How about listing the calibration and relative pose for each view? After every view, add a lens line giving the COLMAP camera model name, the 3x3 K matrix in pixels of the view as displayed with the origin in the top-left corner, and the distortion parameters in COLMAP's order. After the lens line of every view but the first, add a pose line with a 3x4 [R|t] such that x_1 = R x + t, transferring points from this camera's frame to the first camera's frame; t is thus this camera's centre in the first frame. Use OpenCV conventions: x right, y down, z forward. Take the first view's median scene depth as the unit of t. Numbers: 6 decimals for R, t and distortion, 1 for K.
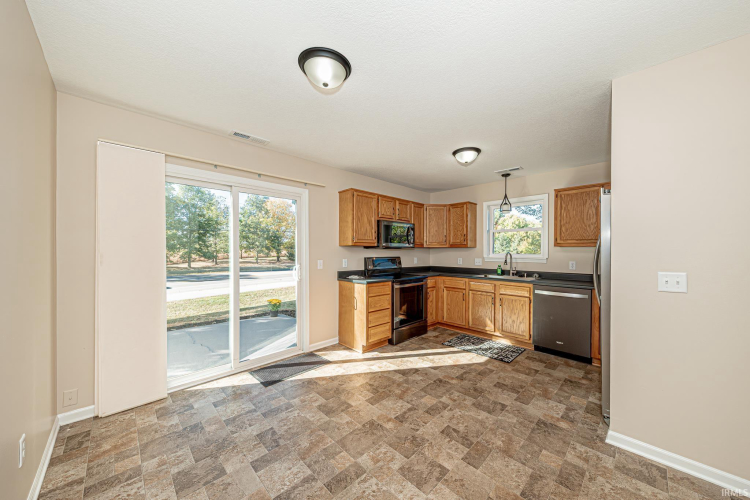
lens RADIAL K [[258.5, 0, 375.7], [0, 258.5, 252.5], [0, 0, 1]] dist [-0.001837, -0.000369]
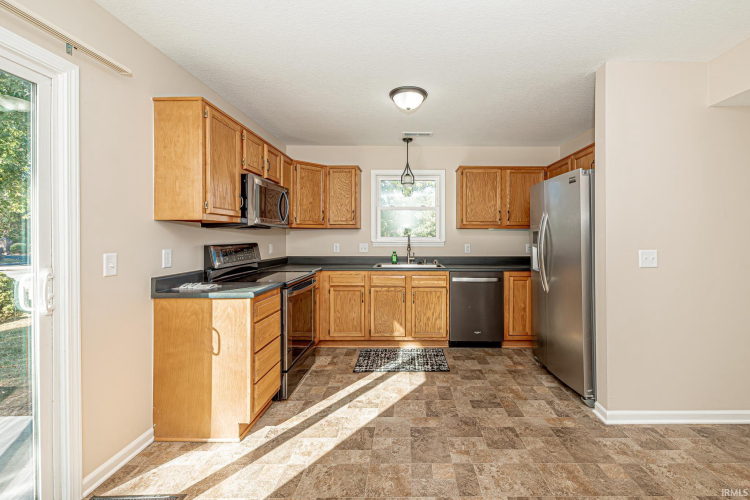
lens RADIAL K [[322.5, 0, 366.7], [0, 322.5, 235.7], [0, 0, 1]] dist [0.001273, 0.000531]
pose [[0.694847, -0.000245, 0.719157, -0.352314], [0.004700, 0.999980, -0.004200, 0.006478], [-0.719142, 0.006298, 0.694834, 0.436646]]
